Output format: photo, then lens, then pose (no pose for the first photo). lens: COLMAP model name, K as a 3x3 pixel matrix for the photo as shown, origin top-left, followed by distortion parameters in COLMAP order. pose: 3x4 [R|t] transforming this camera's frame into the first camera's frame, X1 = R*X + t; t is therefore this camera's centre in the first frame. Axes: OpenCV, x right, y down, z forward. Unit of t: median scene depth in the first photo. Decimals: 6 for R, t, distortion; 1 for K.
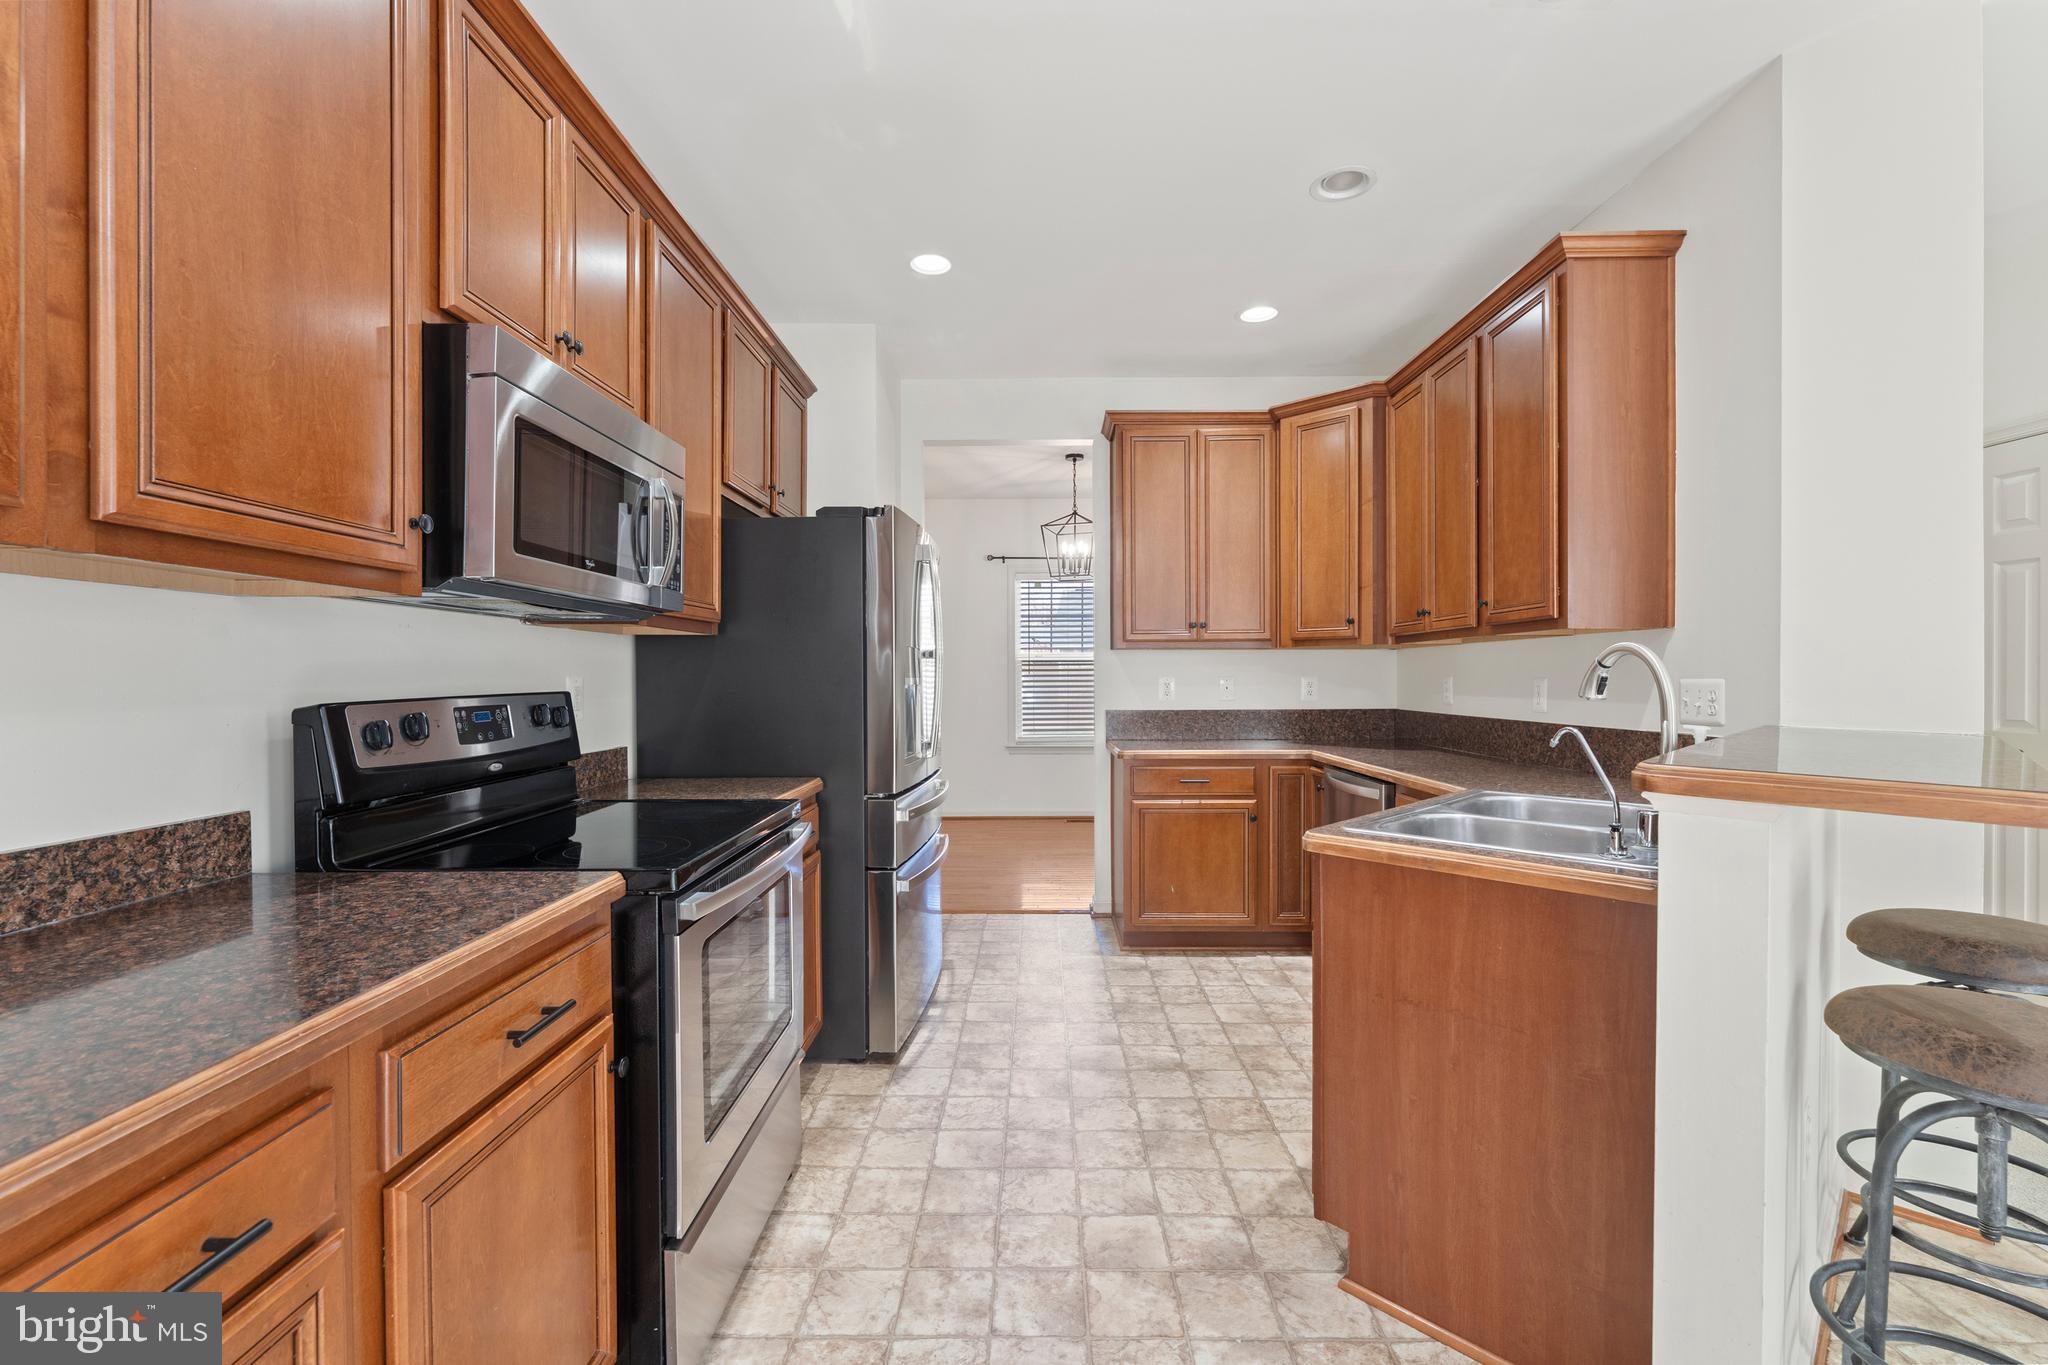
lens RADIAL K [[863.4, 0, 1018.9], [0, 863.4, 681.7], [0, 0, 1]] dist [-0.000711, -0.000280]
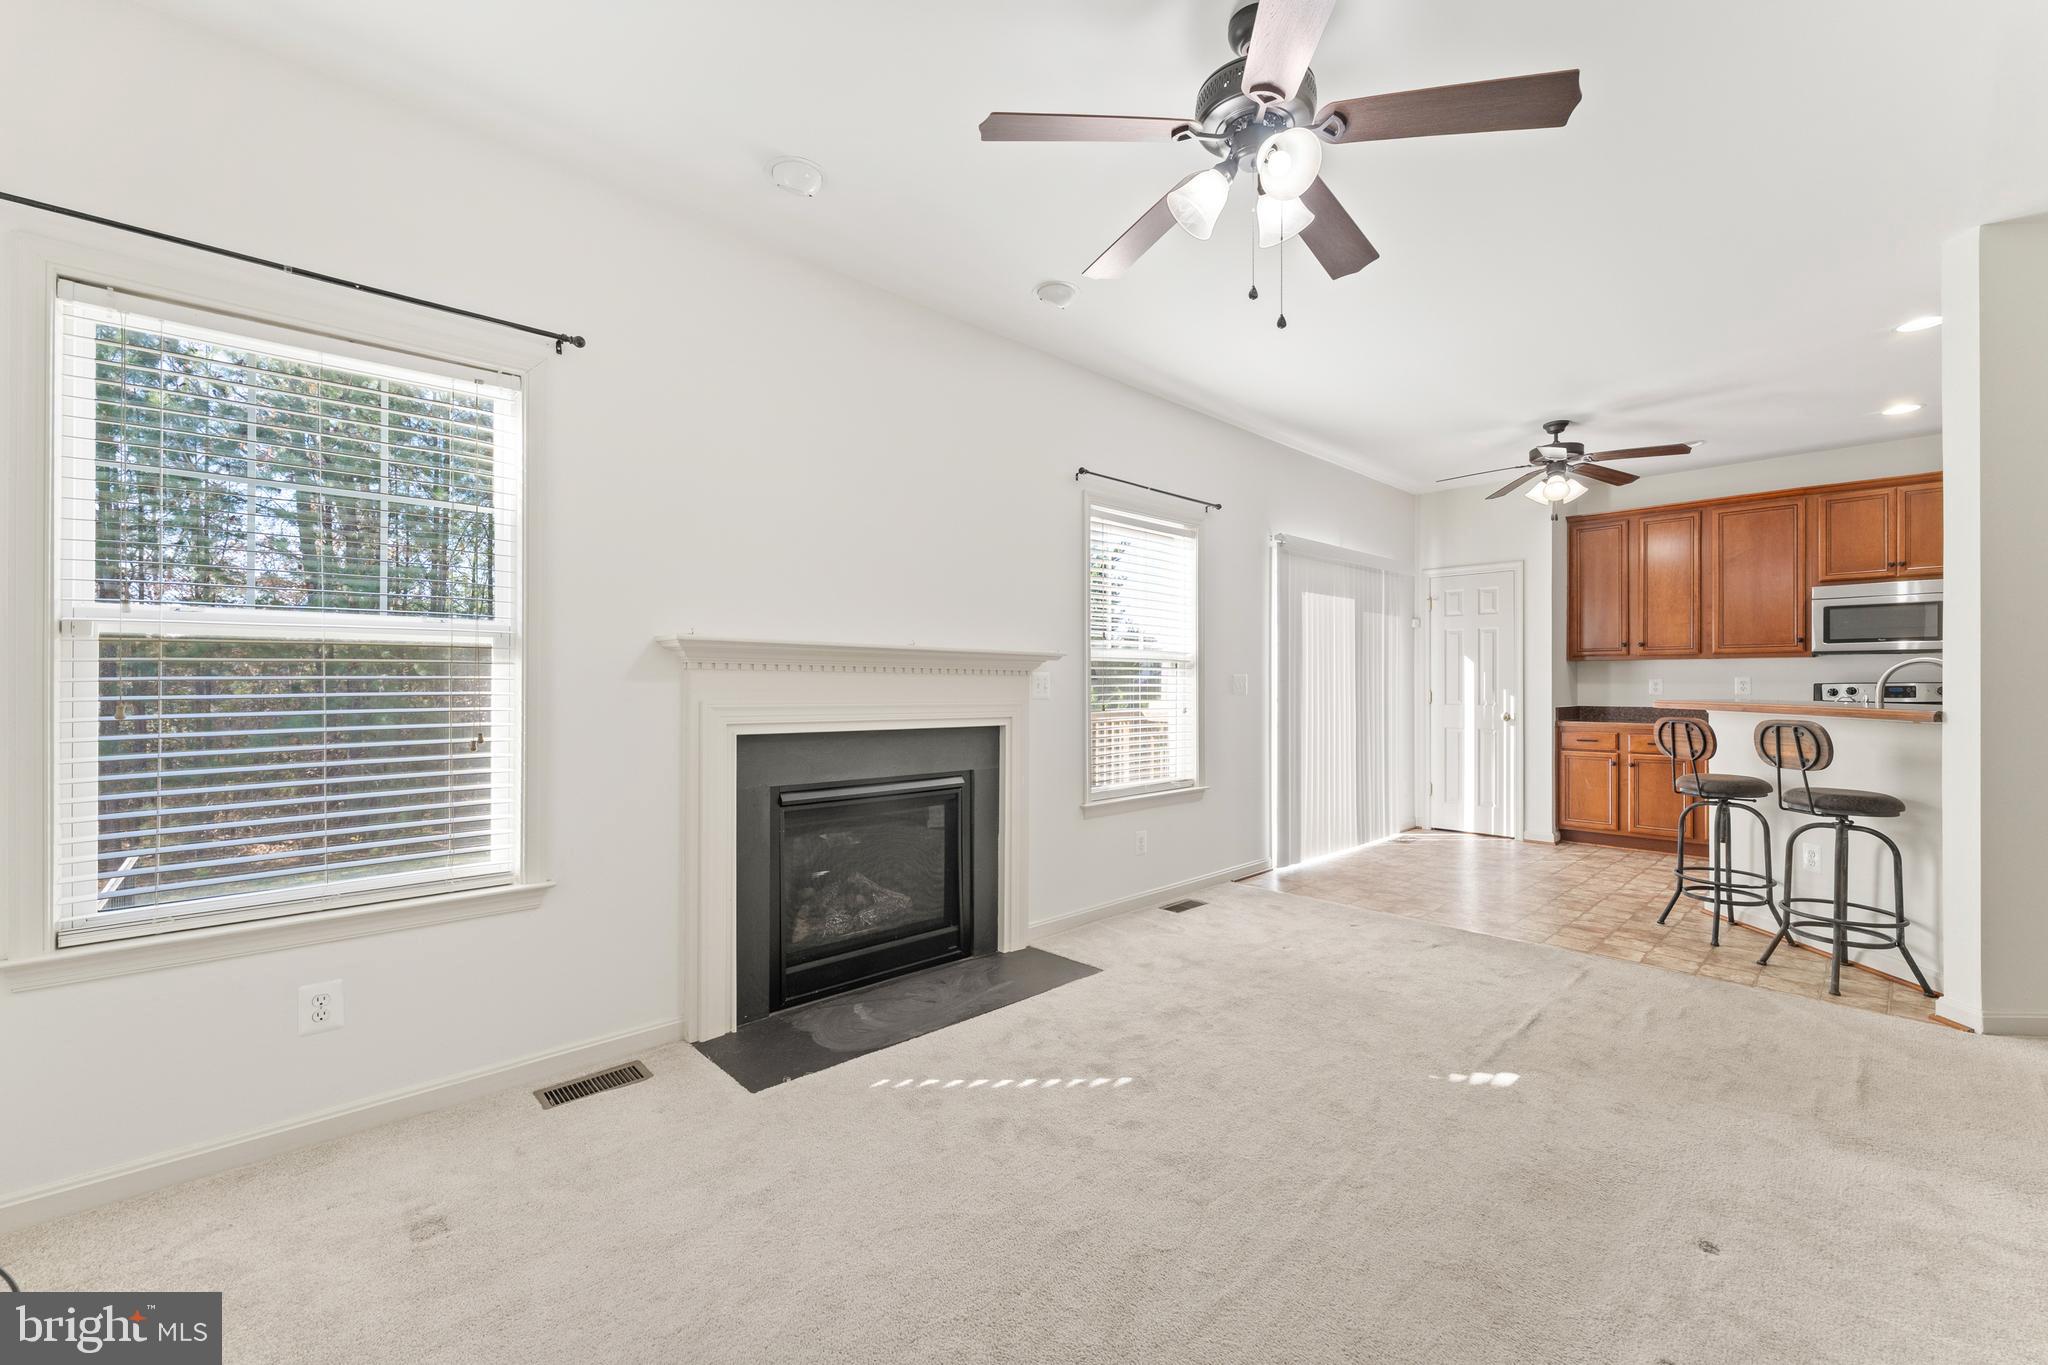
lens RADIAL K [[819.7, 0, 1024.0], [0, 819.7, 682.5], [0, 0, 1]] dist [-0.000693, 0.000044]
pose [[-0.726431, 0.003536, -0.687230, 3.465765], [-0.001032, 0.999980, 0.006236, 0.001082], [0.687239, 0.005239, -0.726413, 0.946450]]
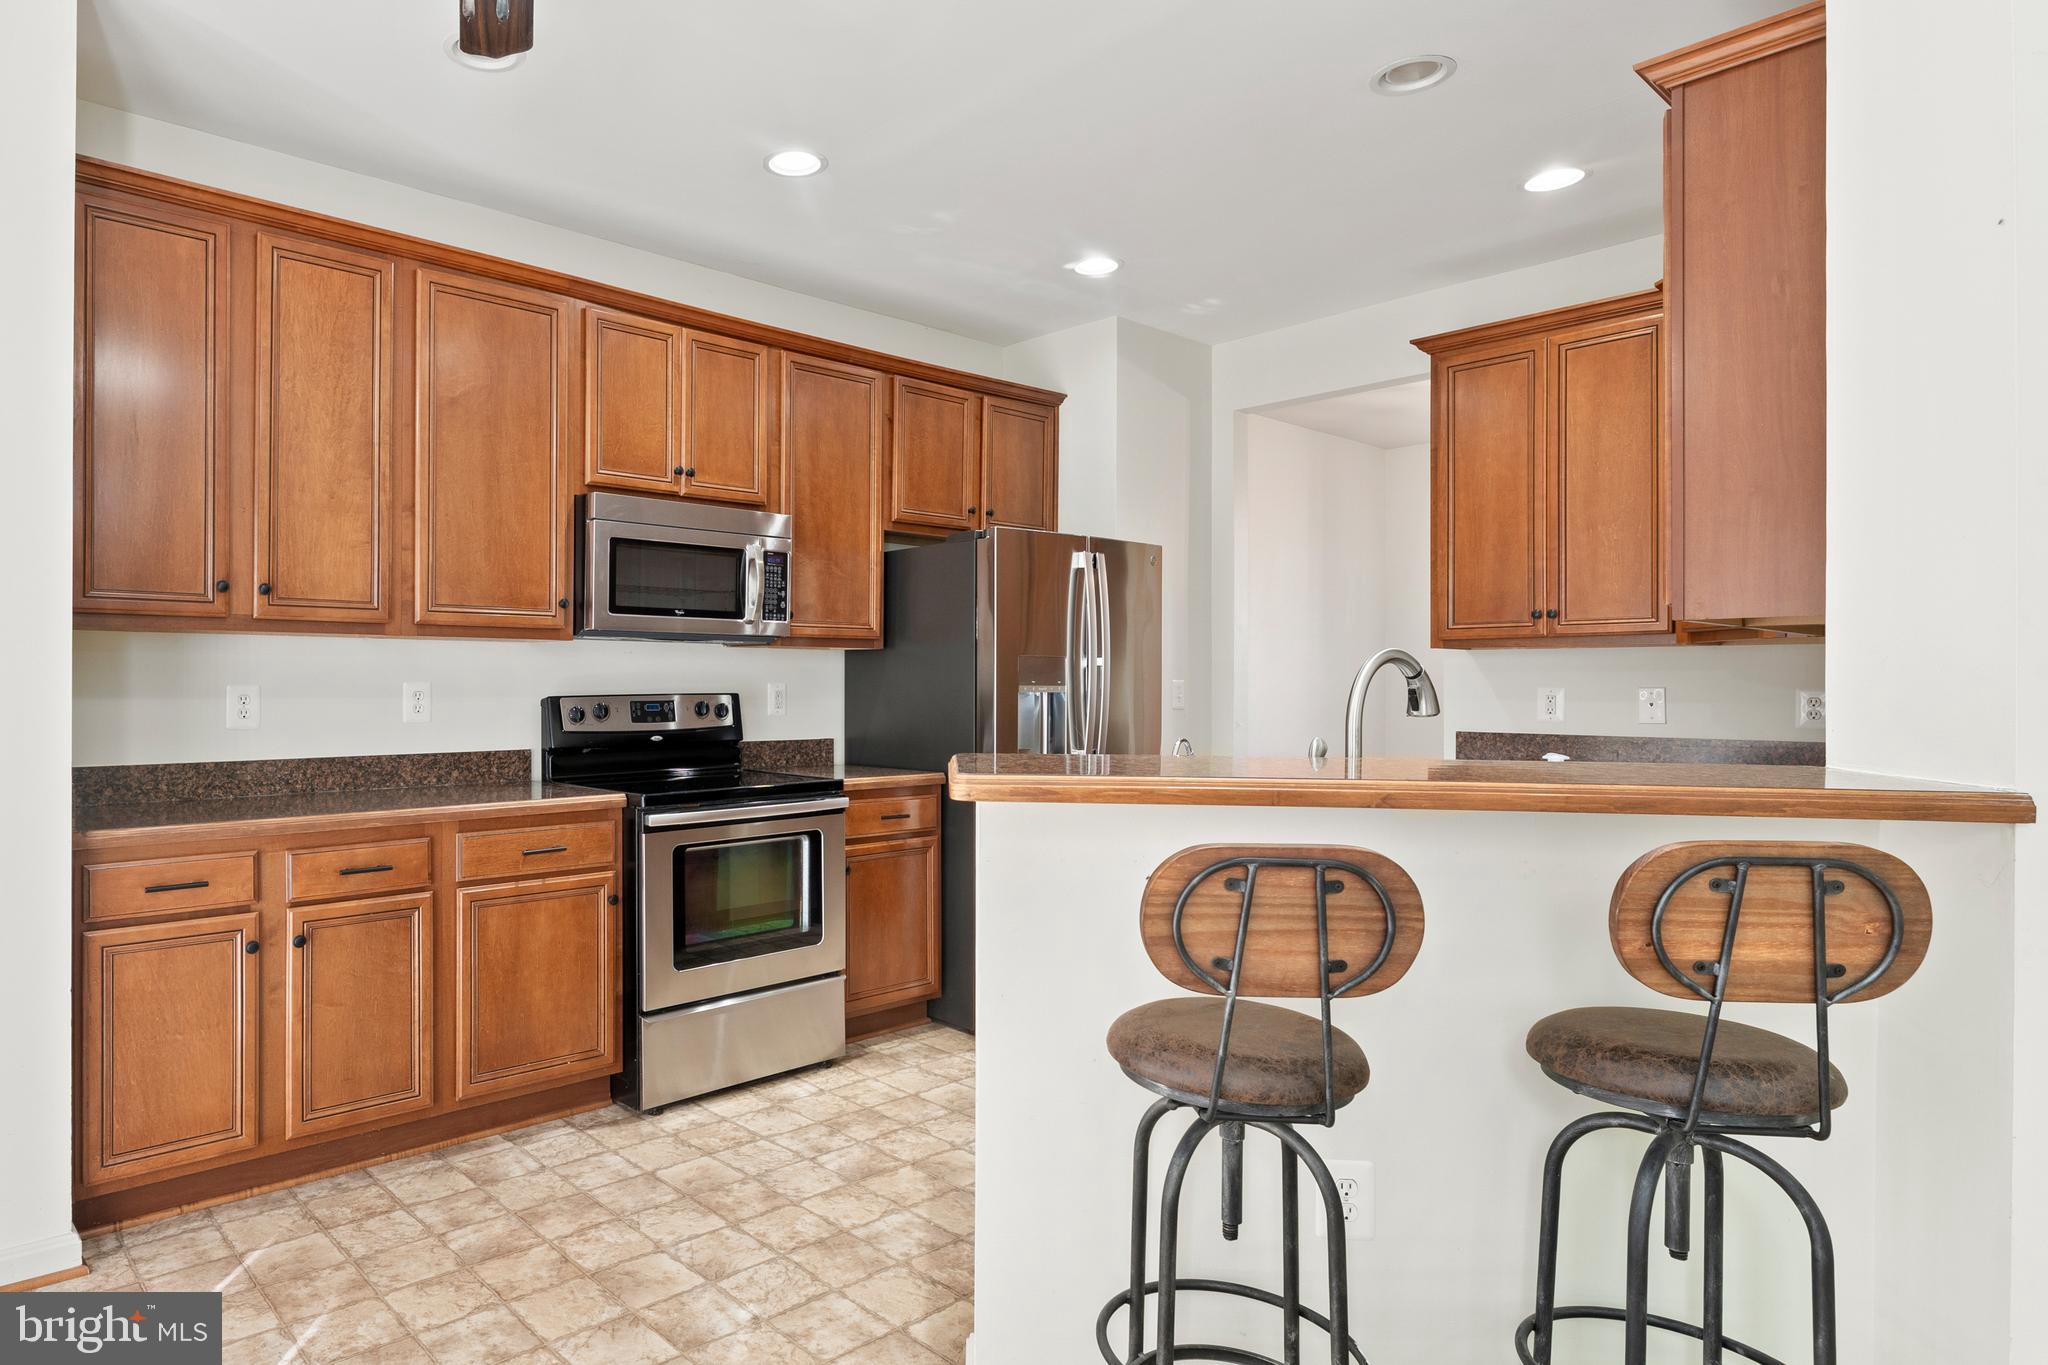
lens RADIAL K [[1180.4, 0, 793.8], [0, 1180.4, 682.4], [0, 0, 1]] dist [0.001143, -0.001119]
pose [[0.629670, 0.004505, -0.776850, 1.230281], [-0.009229, 0.999956, -0.001682, -0.005056], [0.776808, 0.008229, 0.629684, -0.191359]]
